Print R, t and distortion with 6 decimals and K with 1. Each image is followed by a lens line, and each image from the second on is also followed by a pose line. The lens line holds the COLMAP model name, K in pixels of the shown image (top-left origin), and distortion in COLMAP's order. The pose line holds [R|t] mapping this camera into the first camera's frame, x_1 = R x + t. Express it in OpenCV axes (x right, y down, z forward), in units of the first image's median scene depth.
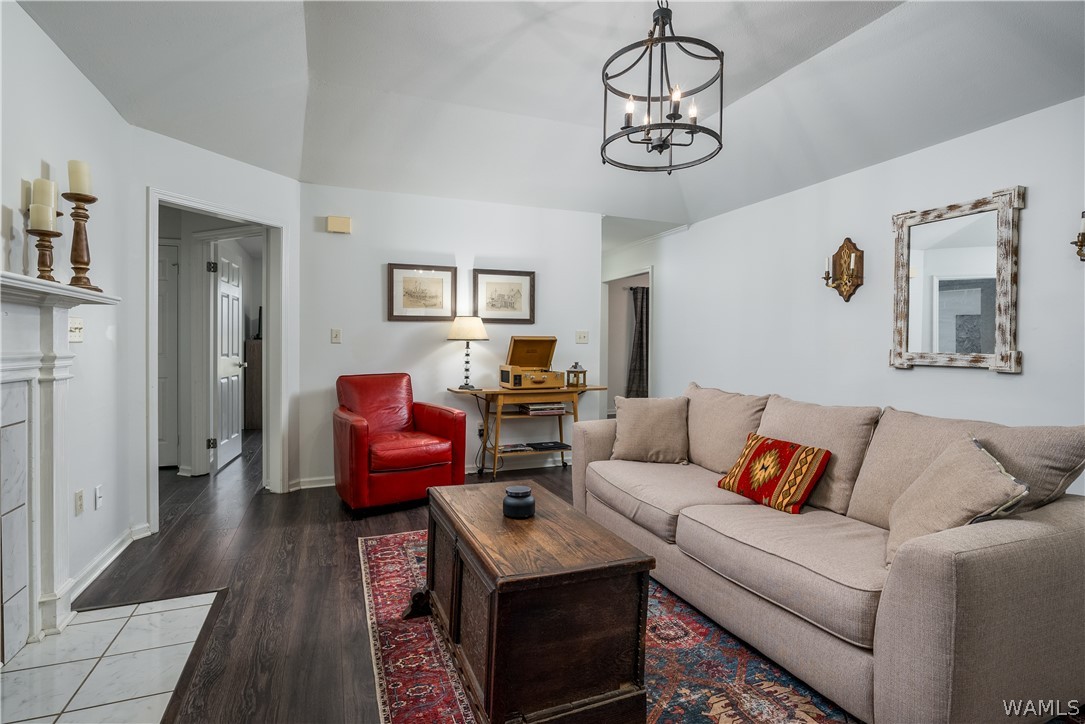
lens RADIAL K [[523.1, 0, 540.9], [0, 523.1, 346.7], [0, 0, 1]] dist [-0.013757, 0.002177]
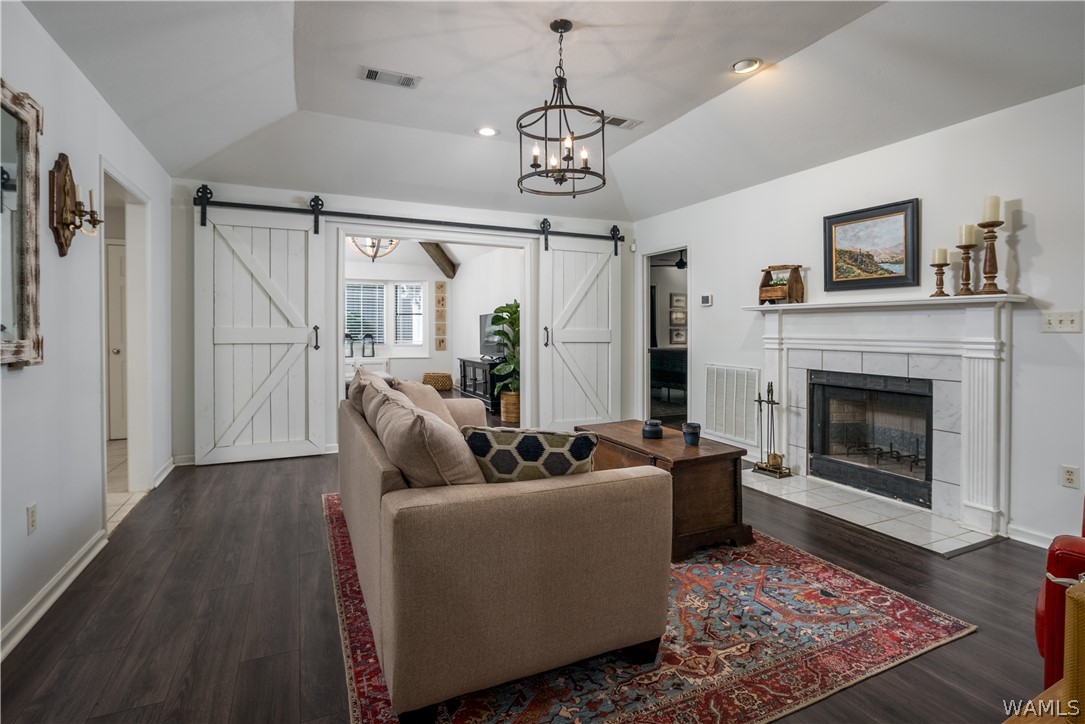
lens RADIAL K [[523.1, 0, 537.2], [0, 523.1, 333.4], [0, 0, 1]] dist [-0.013757, 0.002177]
pose [[-0.999152, -0.009504, -0.040073, 0.235731], [-0.010139, 0.999826, 0.015676, -0.010277], [0.039917, 0.016069, -0.999074, 1.610830]]
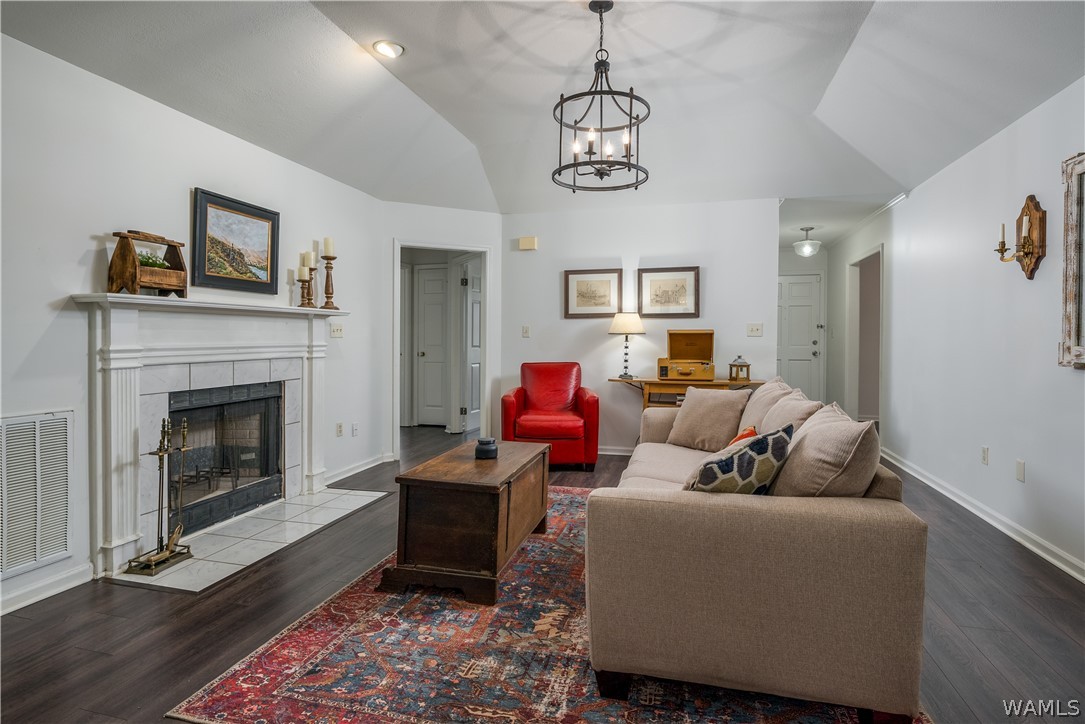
lens RADIAL K [[565.8, 0, 552.4], [0, 565.8, 331.0], [0, 0, 1]] dist [-0.006632, -0.000039]
pose [[0.804146, -0.011129, -0.594328, 0.640560], [0.000802, 0.999844, -0.017637, 0.003089], [0.594432, 0.013706, 0.804029, -0.085942]]
